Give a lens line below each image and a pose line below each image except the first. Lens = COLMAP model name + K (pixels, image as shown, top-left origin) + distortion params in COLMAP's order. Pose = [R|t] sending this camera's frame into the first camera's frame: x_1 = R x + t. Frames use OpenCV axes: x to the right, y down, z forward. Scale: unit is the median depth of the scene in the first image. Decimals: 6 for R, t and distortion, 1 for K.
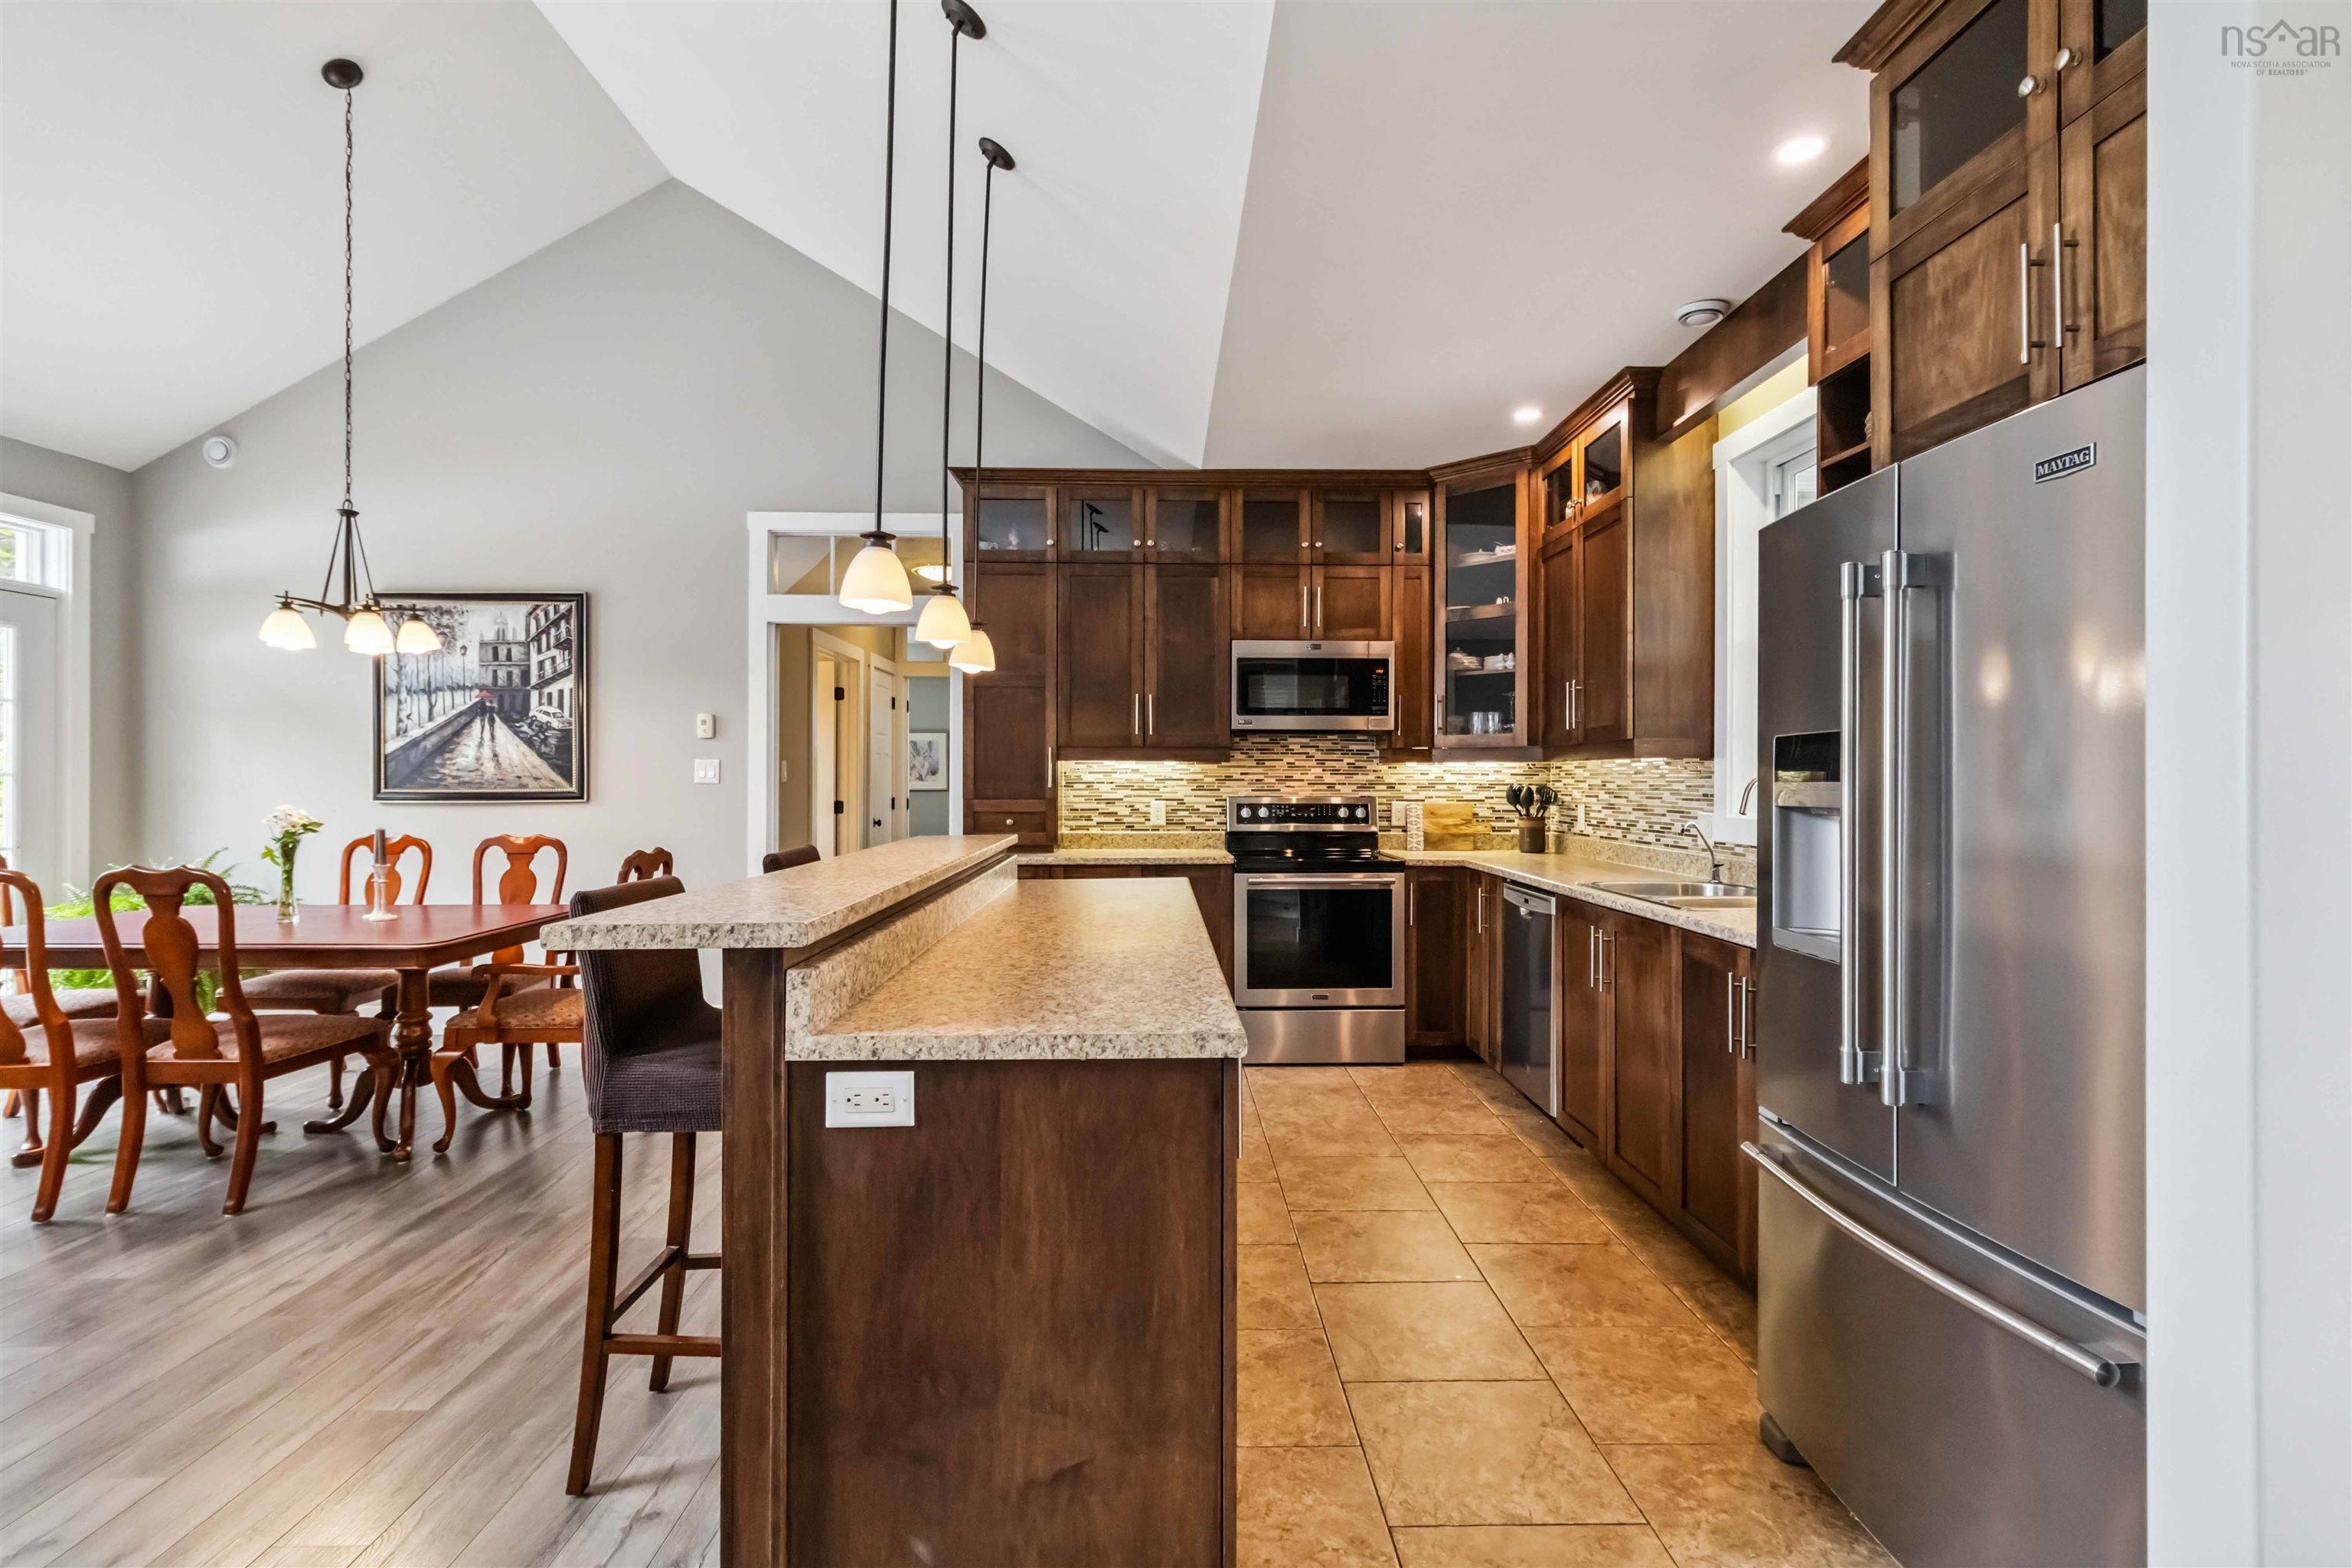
lens RADIAL K [[1087.3, 0, 1186.1], [0, 1087.3, 775.8], [0, 0, 1]] dist [0.004982, 0.000211]
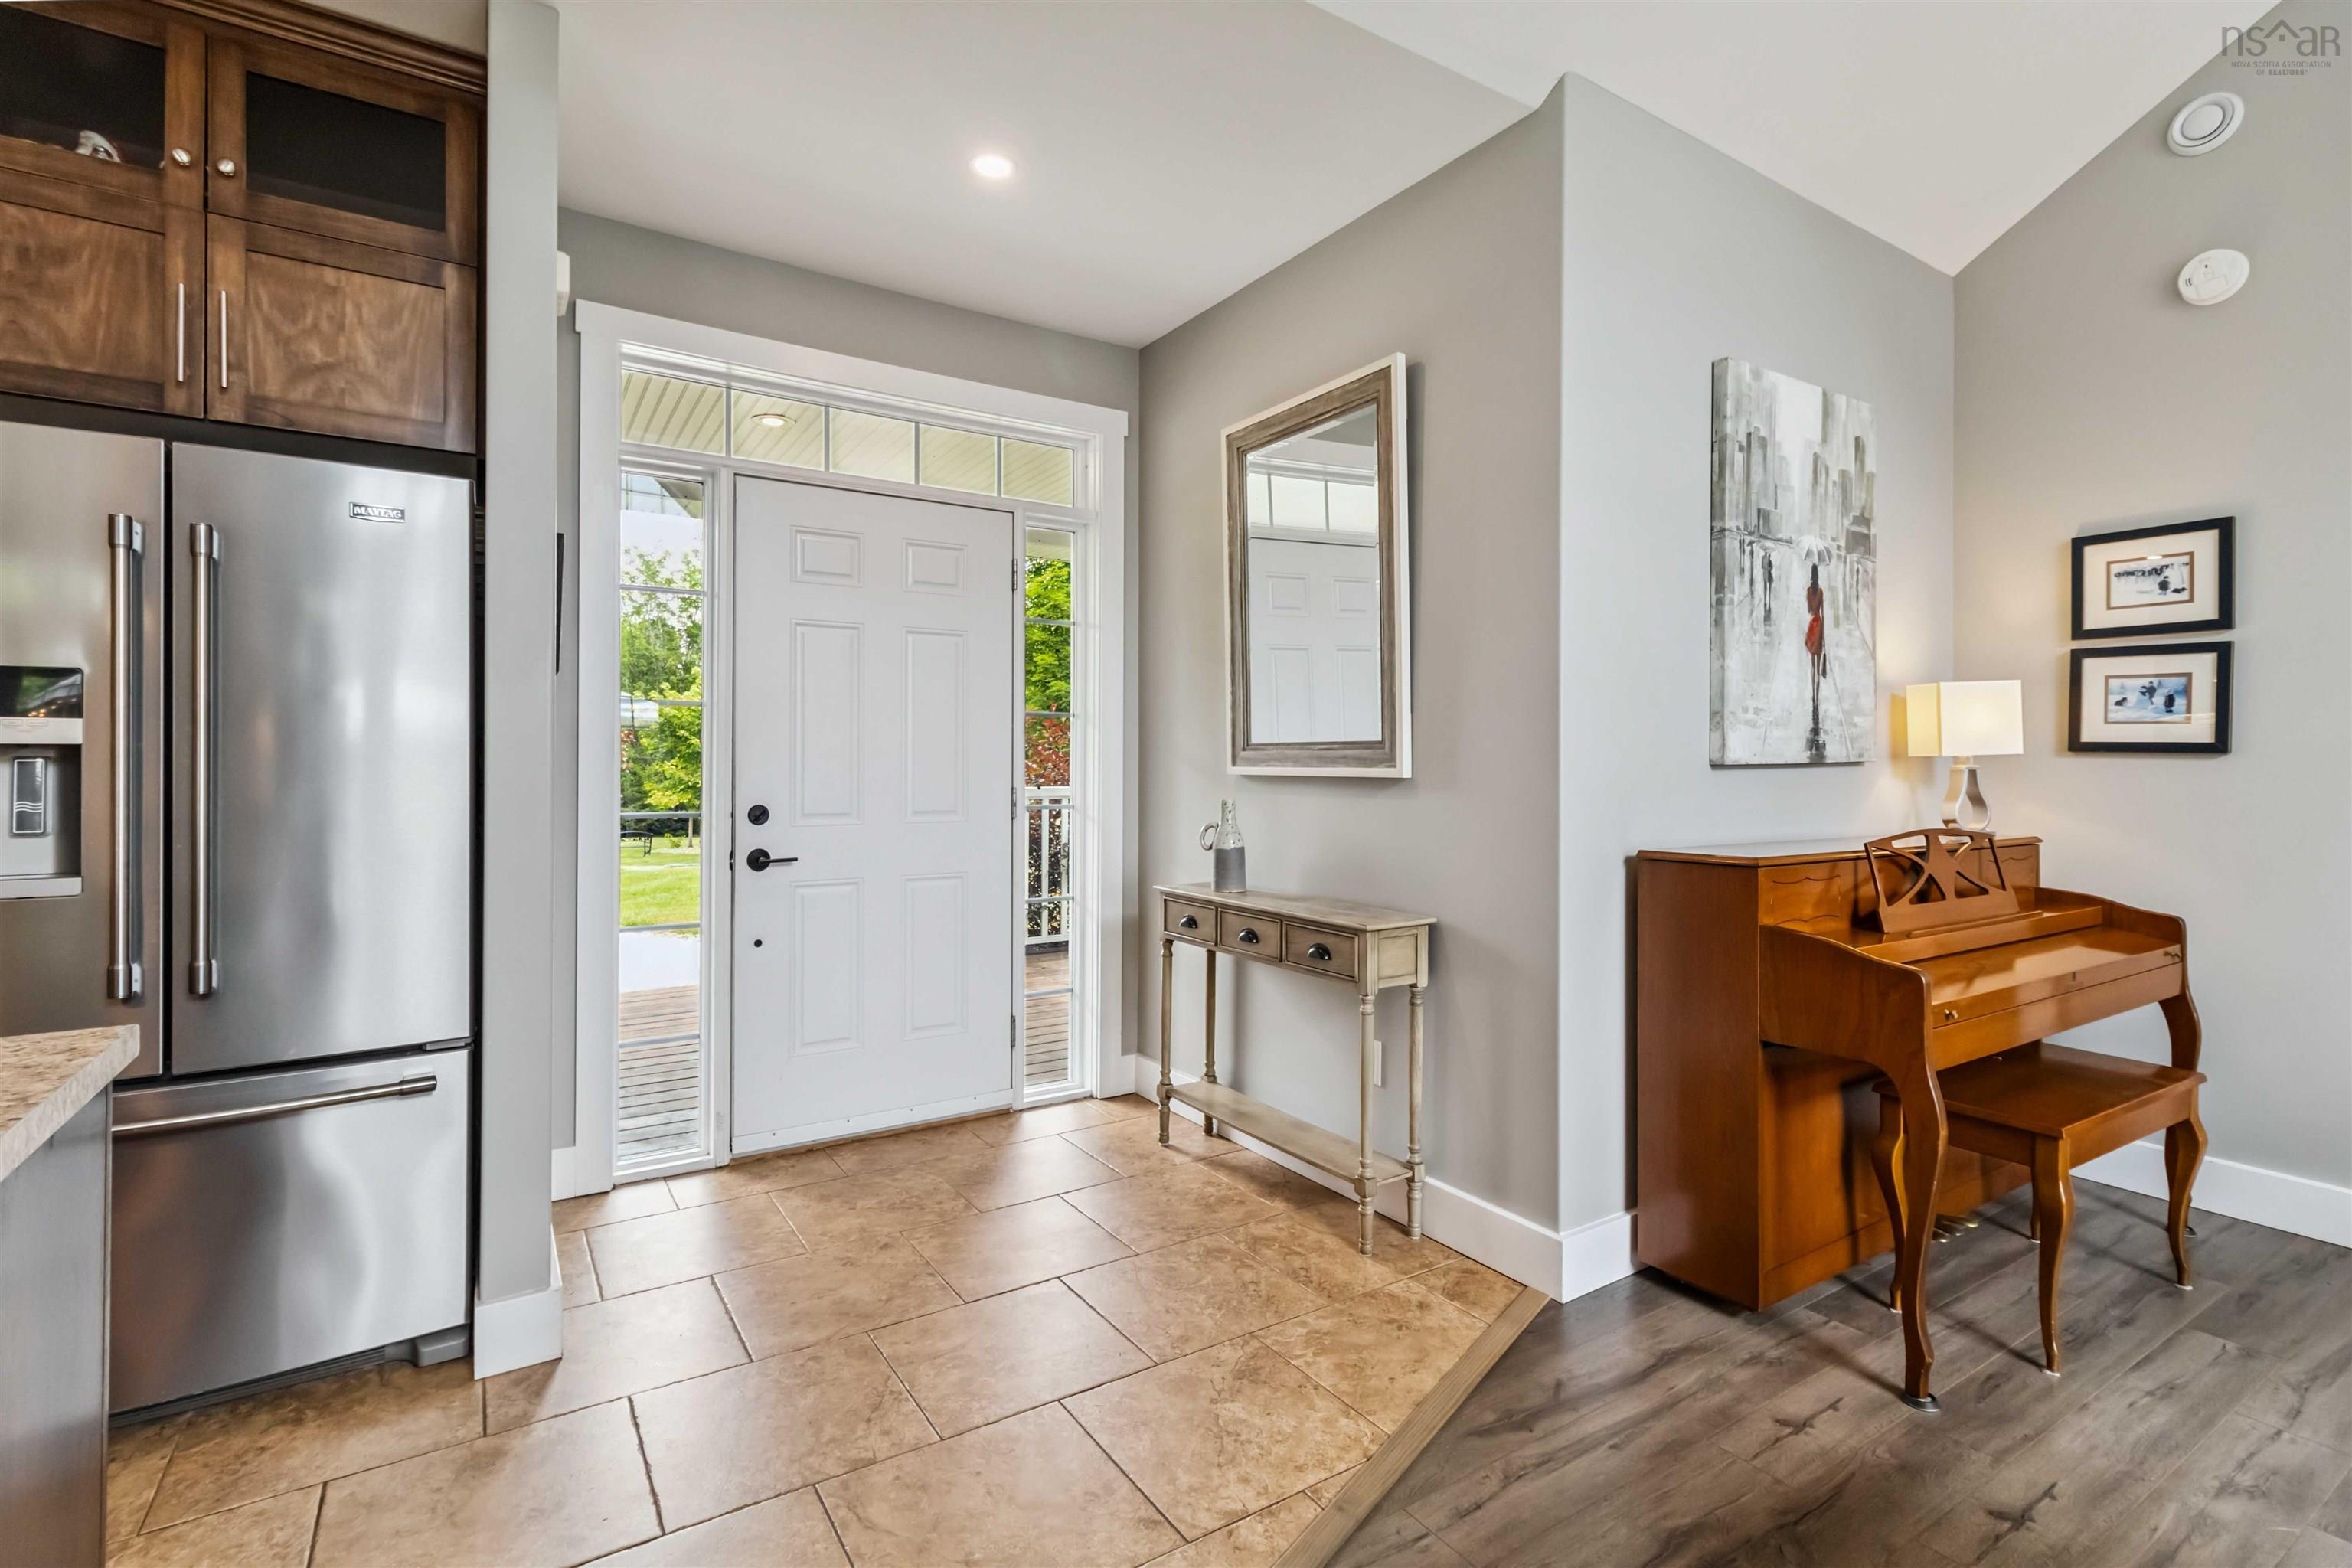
lens RADIAL K [[1100.6, 0, 1185.8], [0, 1100.6, 752.0], [0, 0, 1]] dist [0.002174, -0.000034]
pose [[-0.522084, 0.000893, 0.852893, -0.295694], [-0.007076, 0.999960, -0.005378, 0.012679], [-0.852864, -0.008843, -0.522057, 0.229889]]
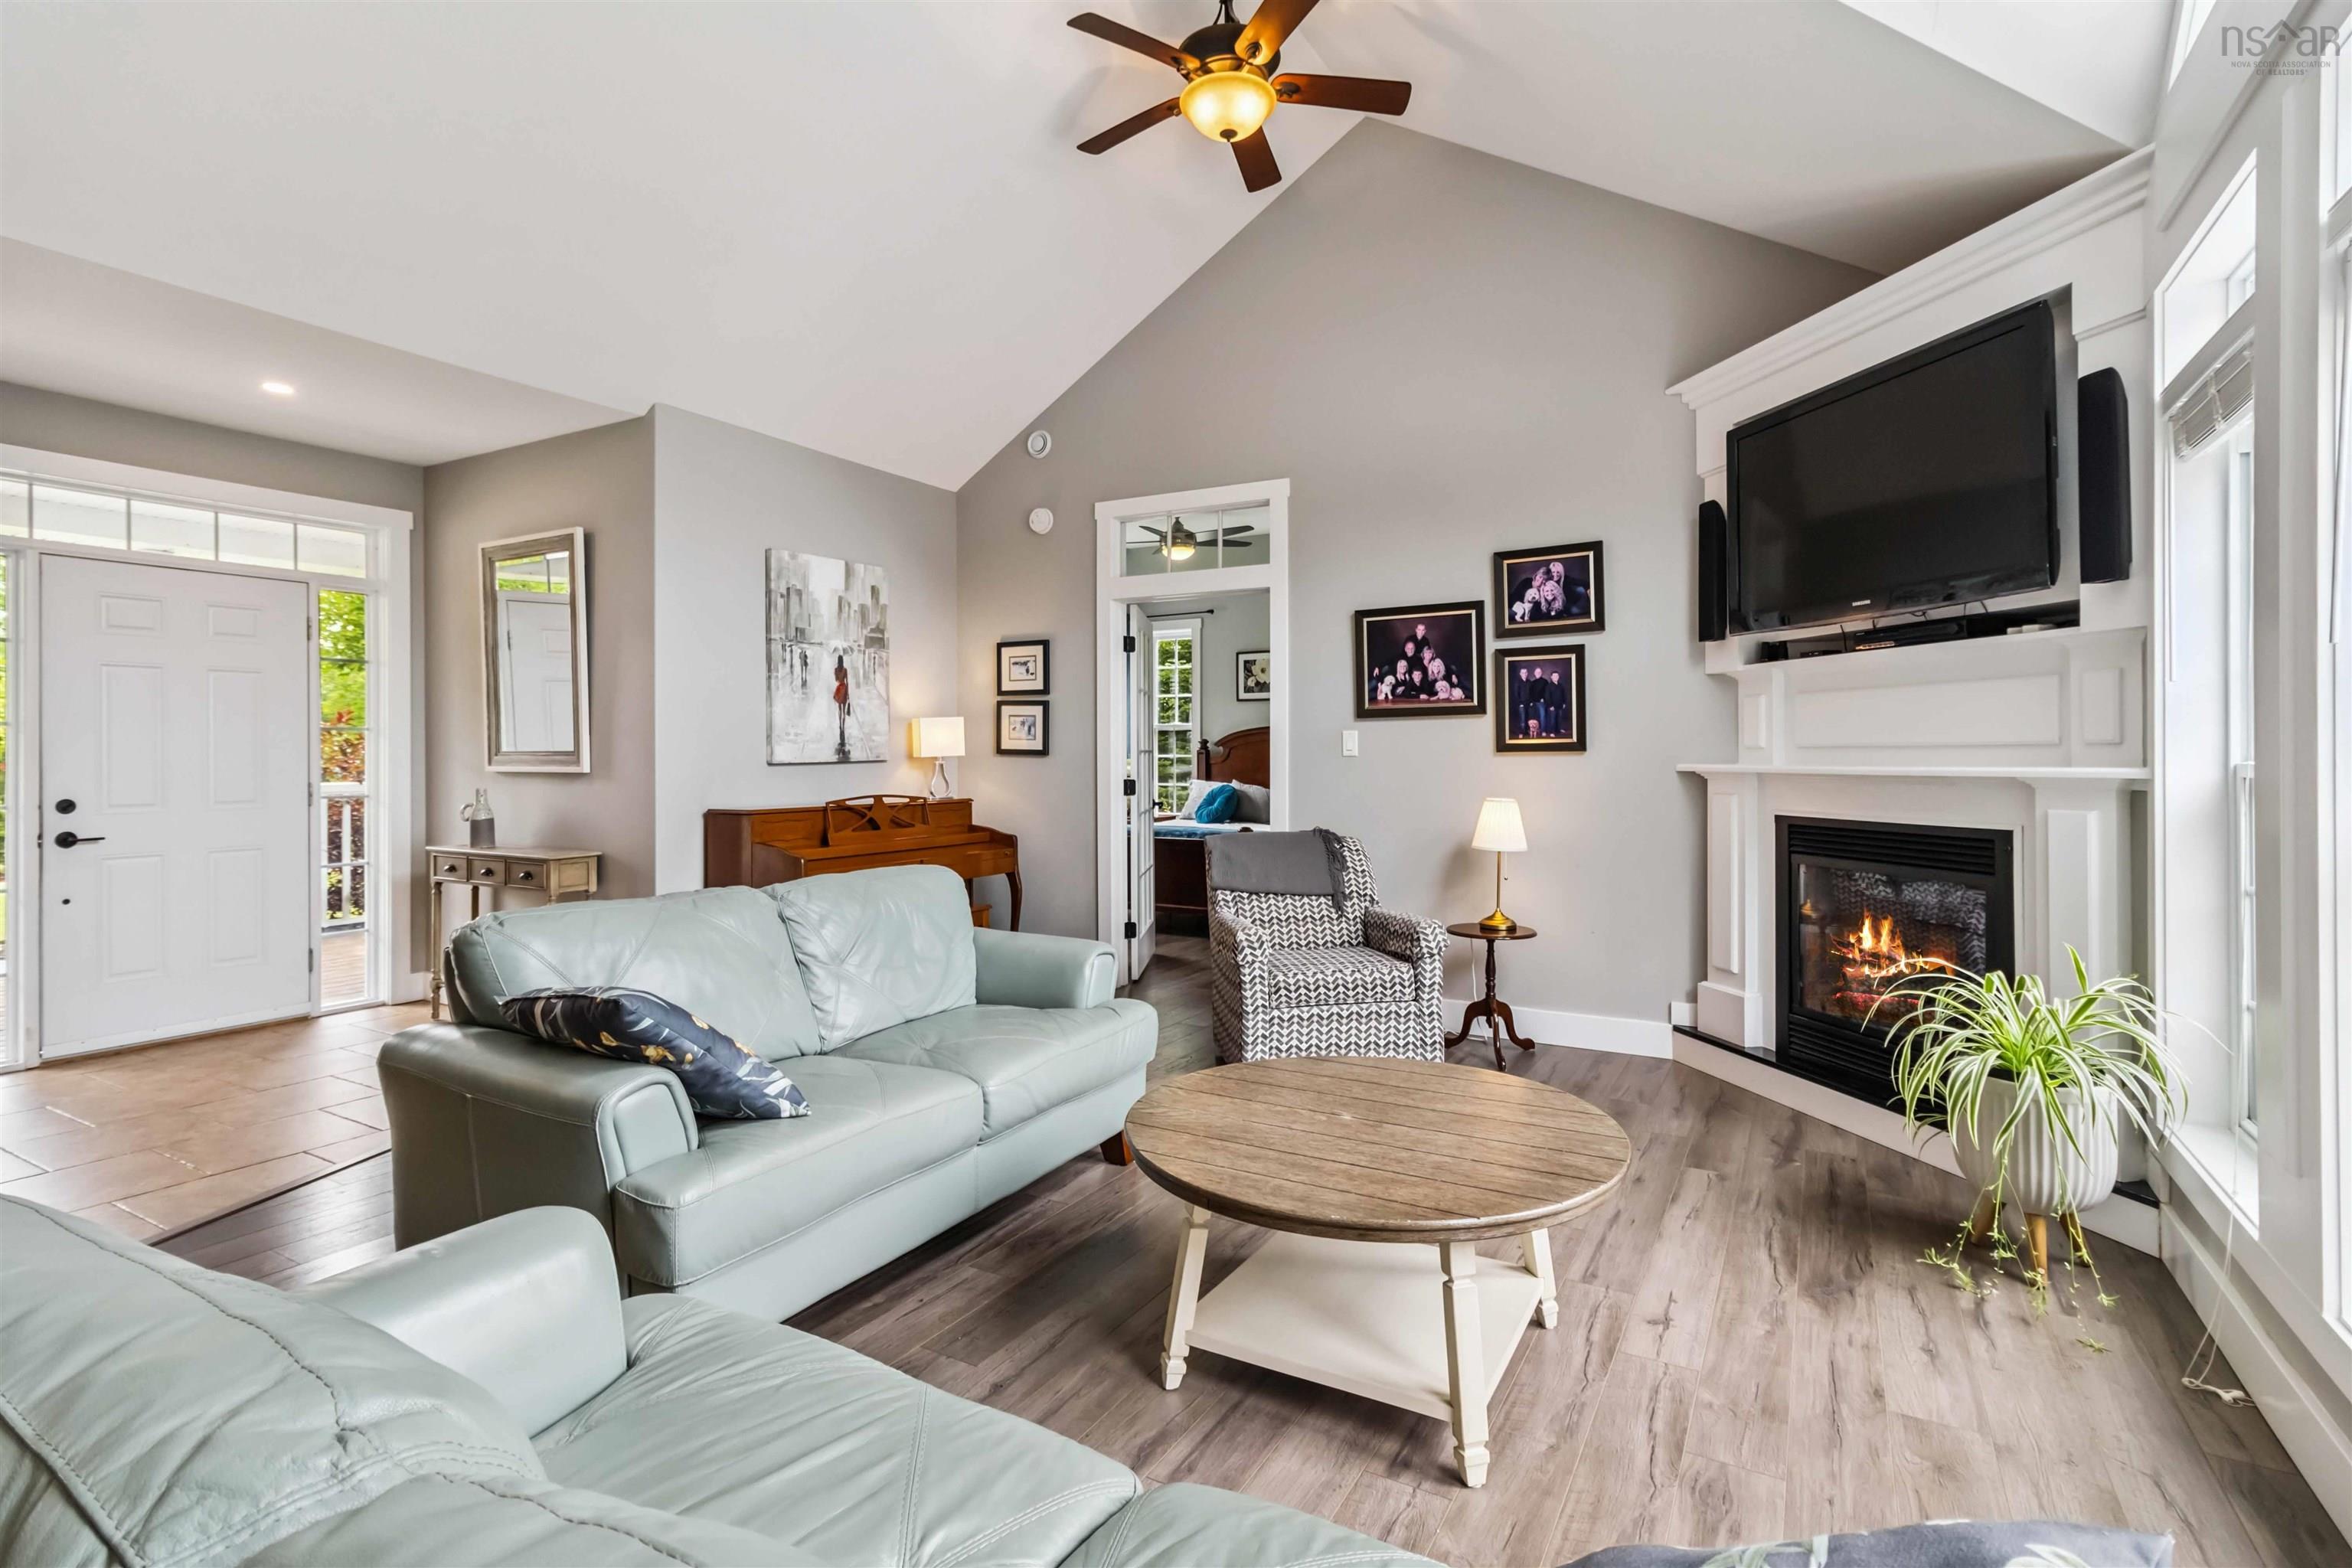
lens RADIAL K [[1117.7, 0, 1189.5], [0, 1117.7, 749.8], [0, 0, 1]] dist [0.009533, 0.000005]
pose [[-0.852048, -0.002069, 0.523460, -0.847785], [-0.002979, 0.999995, -0.000897, 0.001205], [-0.523455, -0.002324, -0.852050, 0.404747]]
